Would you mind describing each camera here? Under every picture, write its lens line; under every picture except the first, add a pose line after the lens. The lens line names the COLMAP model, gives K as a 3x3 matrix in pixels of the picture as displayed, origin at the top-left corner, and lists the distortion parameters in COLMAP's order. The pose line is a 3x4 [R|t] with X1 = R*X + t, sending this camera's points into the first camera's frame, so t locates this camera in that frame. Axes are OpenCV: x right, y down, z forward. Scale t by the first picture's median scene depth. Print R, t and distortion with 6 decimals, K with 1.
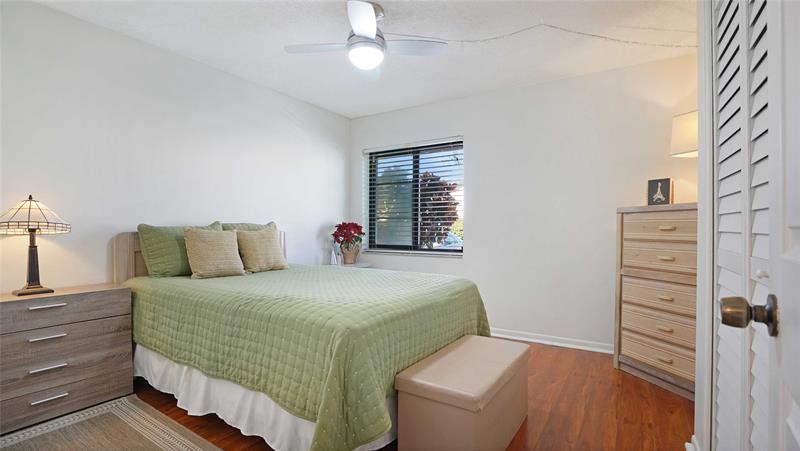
lens RADIAL K [[372.1, 0, 397.1], [0, 372.1, 229.7], [0, 0, 1]] dist [-0.062260, 0.026204]
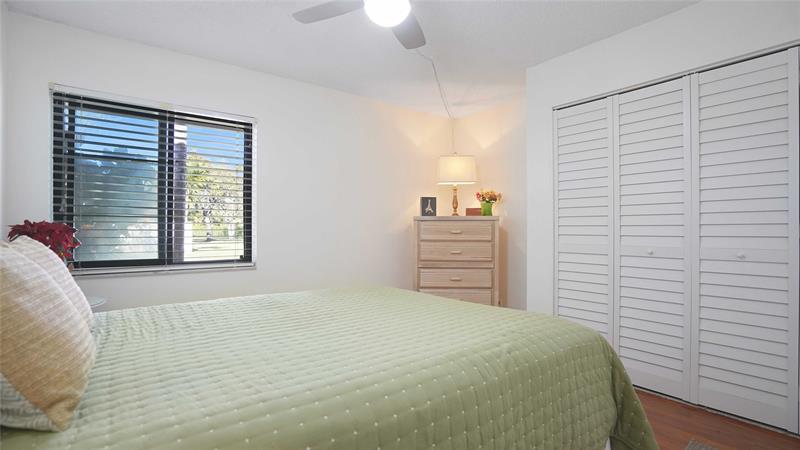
lens RADIAL K [[372.1, 0, 397.1], [0, 372.1, 229.2], [0, 0, 1]] dist [-0.062260, 0.026204]
pose [[0.336947, 0.002534, 0.941520, -0.683474], [0.002100, 0.999992, -0.003443, -0.009820], [-0.941521, 0.003137, 0.336939, 0.623884]]
